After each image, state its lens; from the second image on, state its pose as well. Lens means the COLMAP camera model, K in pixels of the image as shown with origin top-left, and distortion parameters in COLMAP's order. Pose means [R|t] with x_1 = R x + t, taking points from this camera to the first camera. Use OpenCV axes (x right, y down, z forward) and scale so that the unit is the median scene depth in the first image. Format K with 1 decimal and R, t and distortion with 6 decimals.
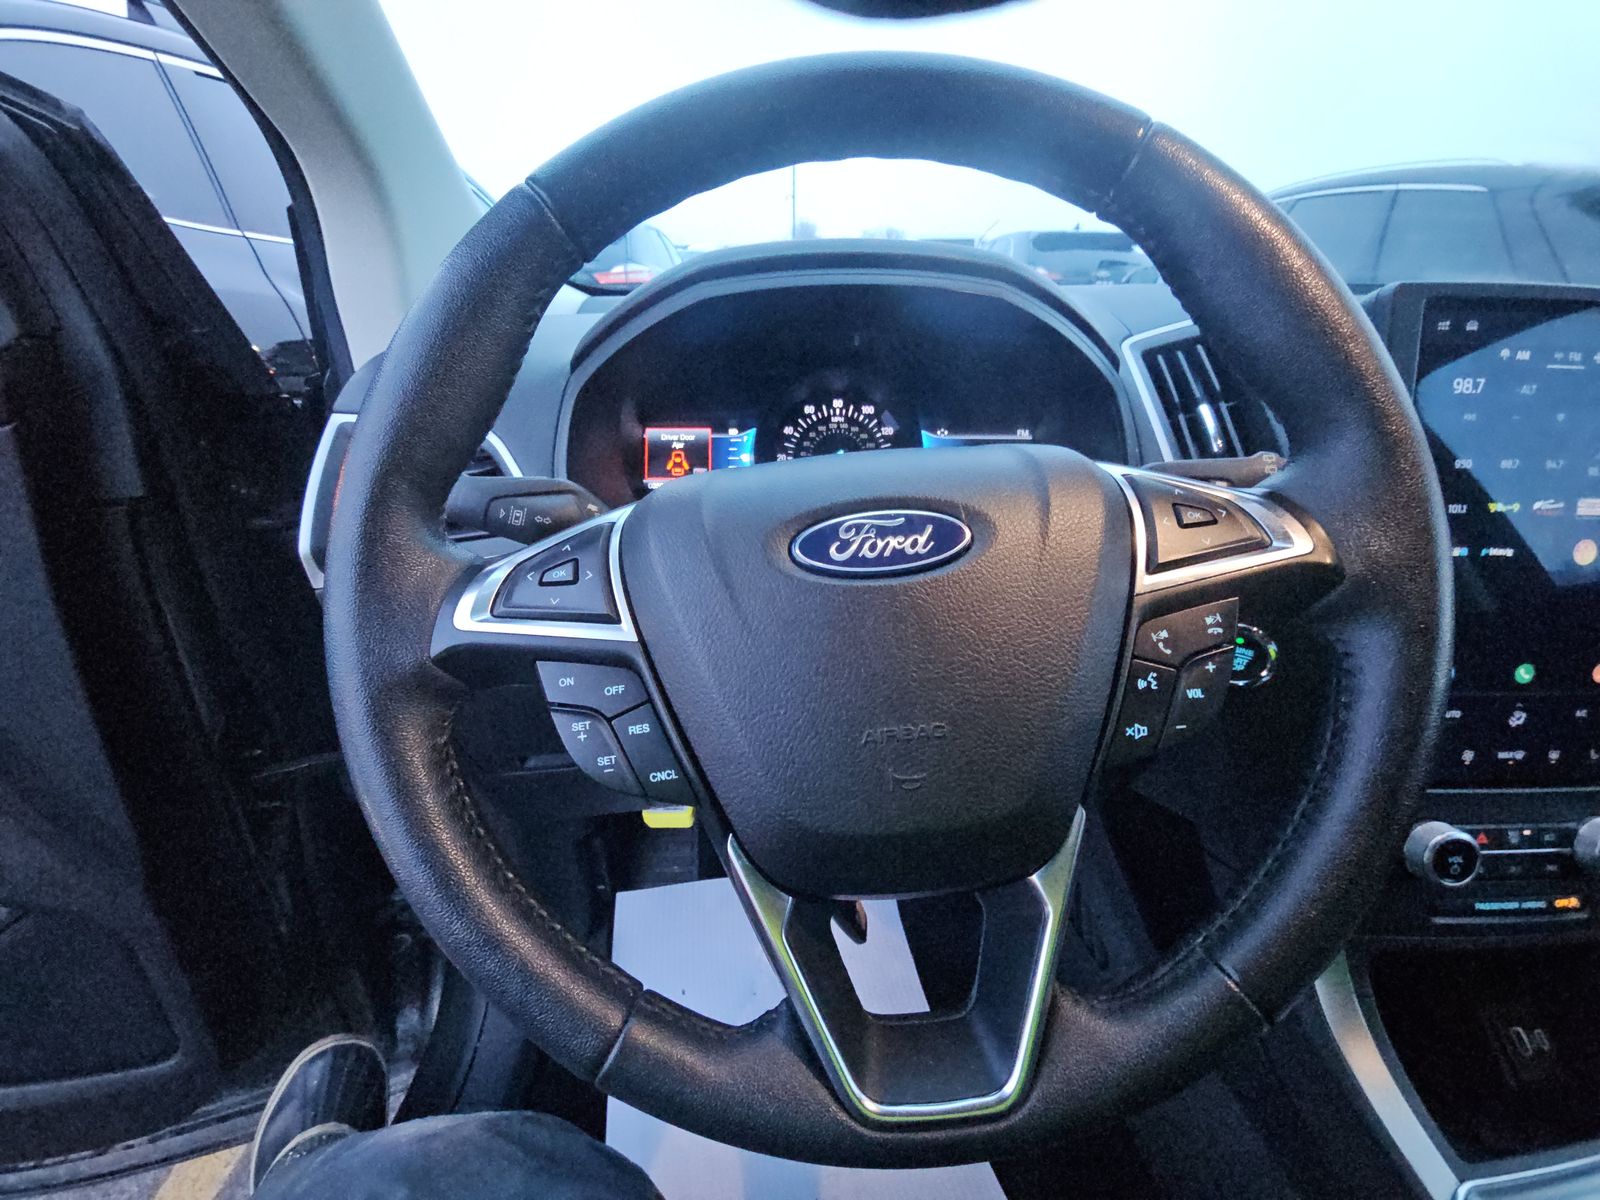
lens RADIAL K [[658.8, 0, 790.0], [0, 658.8, 602.0], [0, 0, 1]] dist [0.028867, -0.021258]
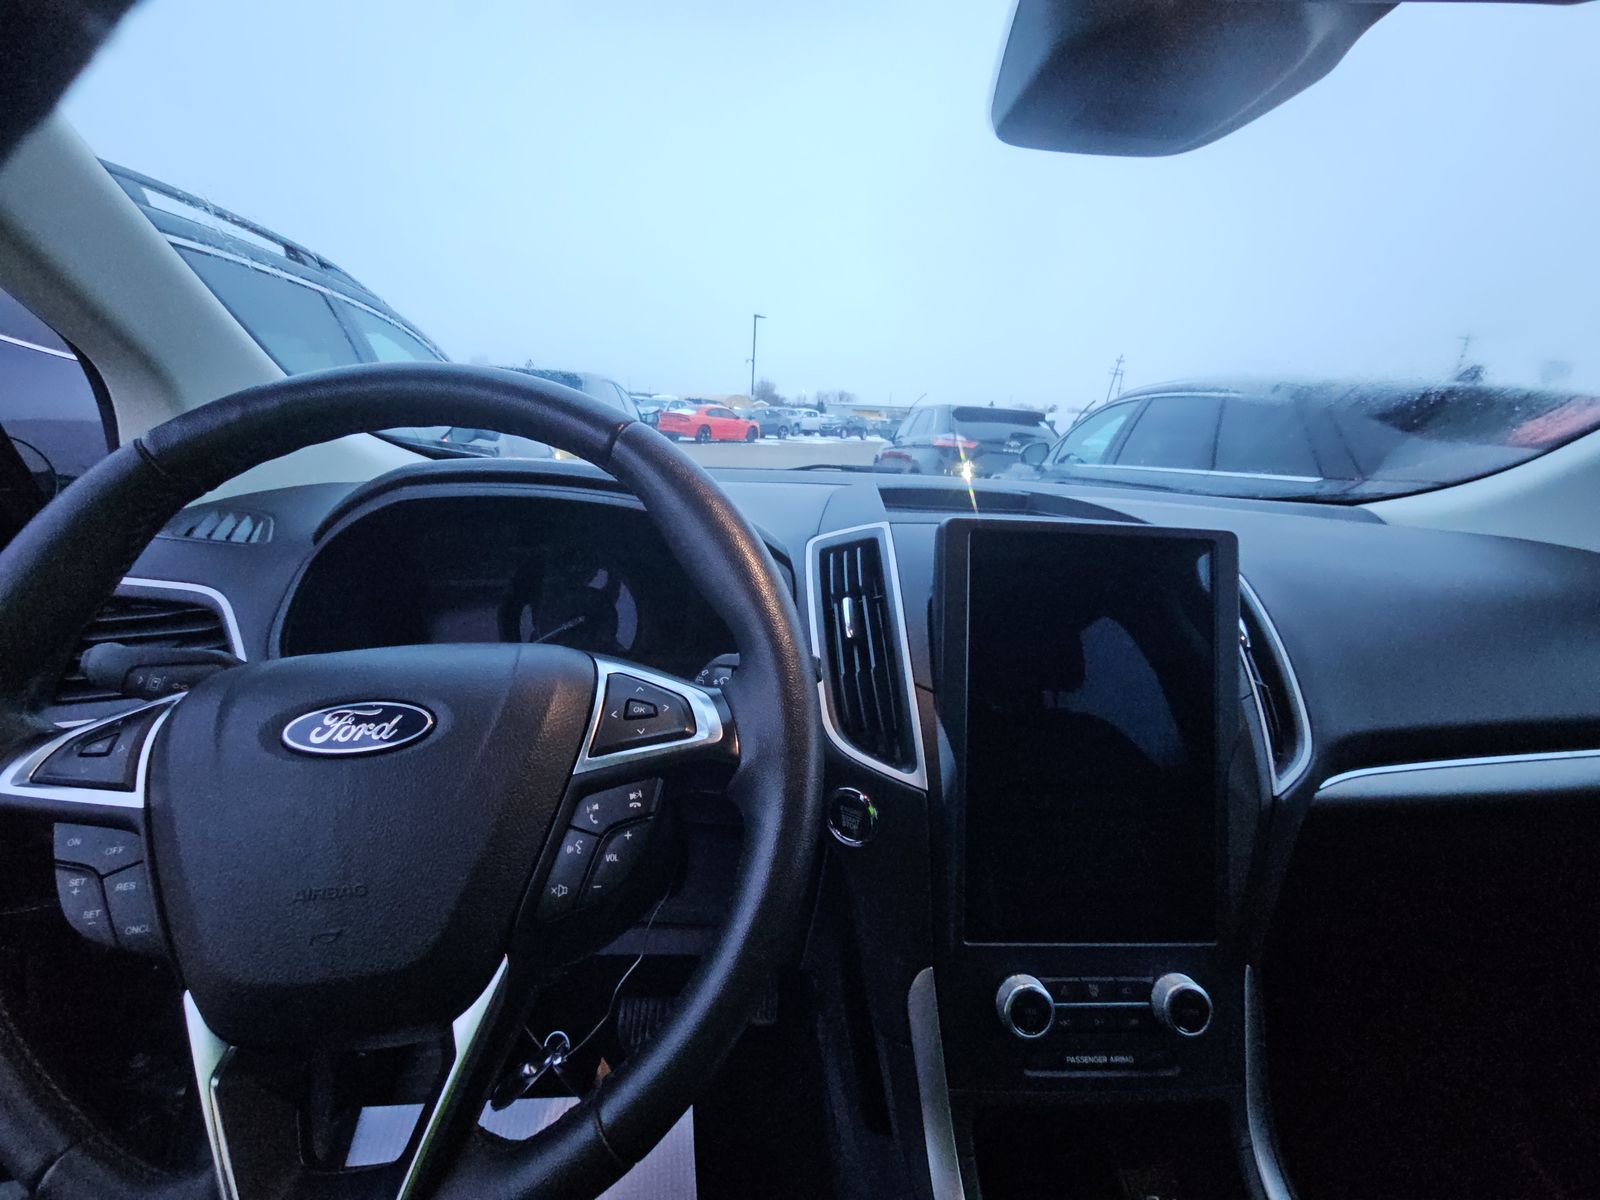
lens RADIAL K [[658.8, 0, 790.0], [0, 658.8, 602.0], [0, 0, 1]] dist [0.028867, -0.021258]
pose [[0.996340, 0.037709, 0.076710, 0.817924], [-0.021774, 0.979791, -0.198837, -0.089996], [-0.082657, 0.196439, 0.977026, -0.322793]]
